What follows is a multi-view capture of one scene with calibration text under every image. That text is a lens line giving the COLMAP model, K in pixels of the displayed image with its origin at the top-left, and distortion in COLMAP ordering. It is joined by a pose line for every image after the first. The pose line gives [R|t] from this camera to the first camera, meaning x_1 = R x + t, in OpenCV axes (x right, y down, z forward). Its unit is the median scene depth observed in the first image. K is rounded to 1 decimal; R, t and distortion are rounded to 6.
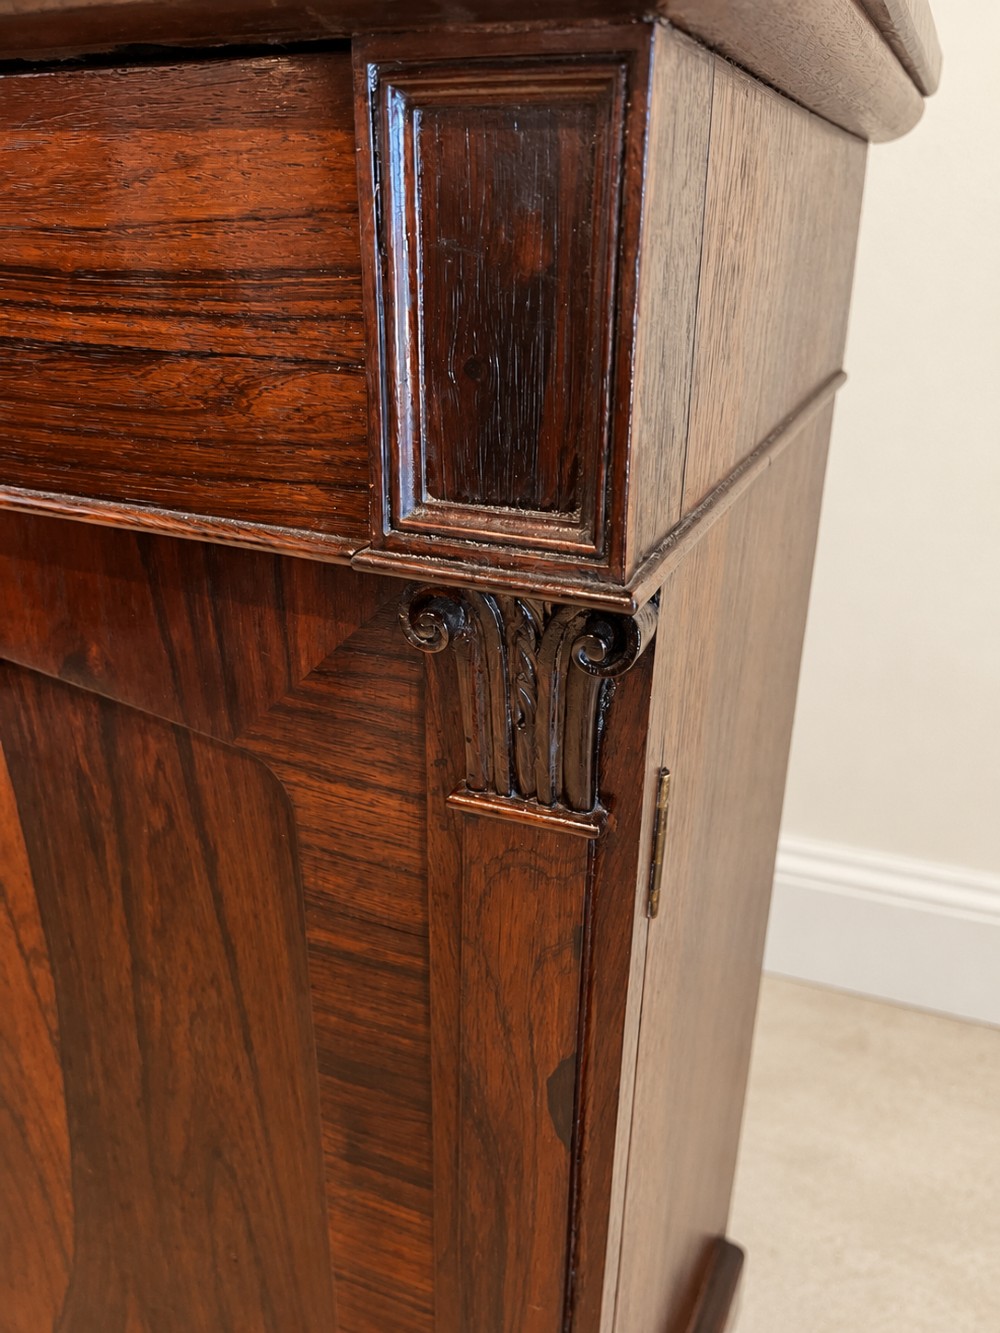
lens RADIAL K [[1077.6, 0, 498.4], [0, 1077.6, 701.9], [0, 0, 1]] dist [-0.007411, -0.009300]
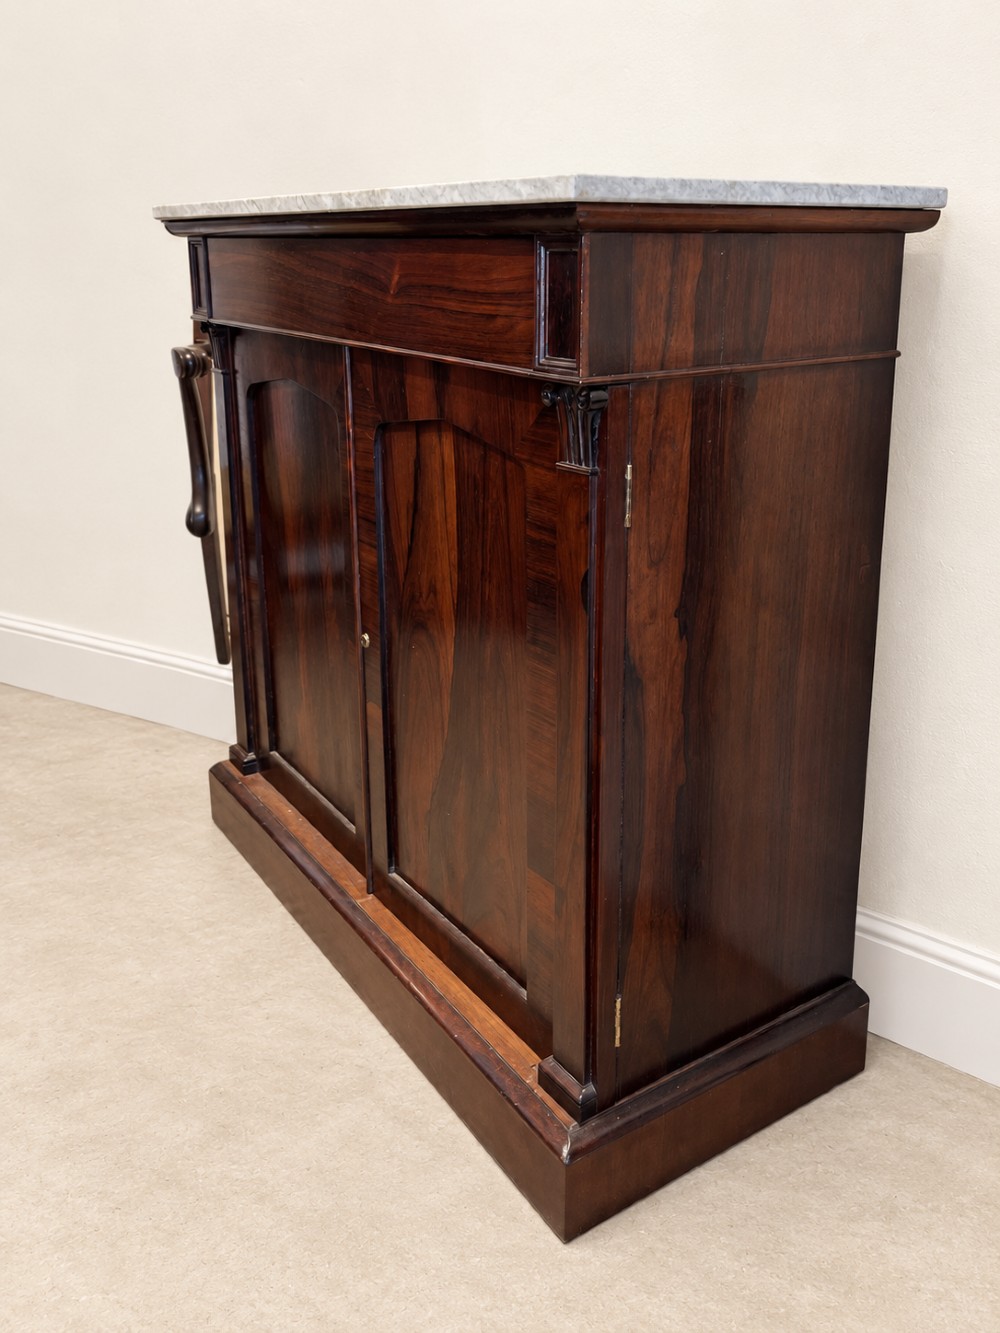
lens RADIAL K [[1157.5, 0, 501.7], [0, 1157.5, 543.6], [0, 0, 1]] dist [0.002606, -0.005108]
pose [[0.837357, 0.123462, -0.532533, 1.818688], [-0.221707, 0.967147, -0.124390, 0.862688], [0.499680, 0.222224, 0.837219, -1.979070]]
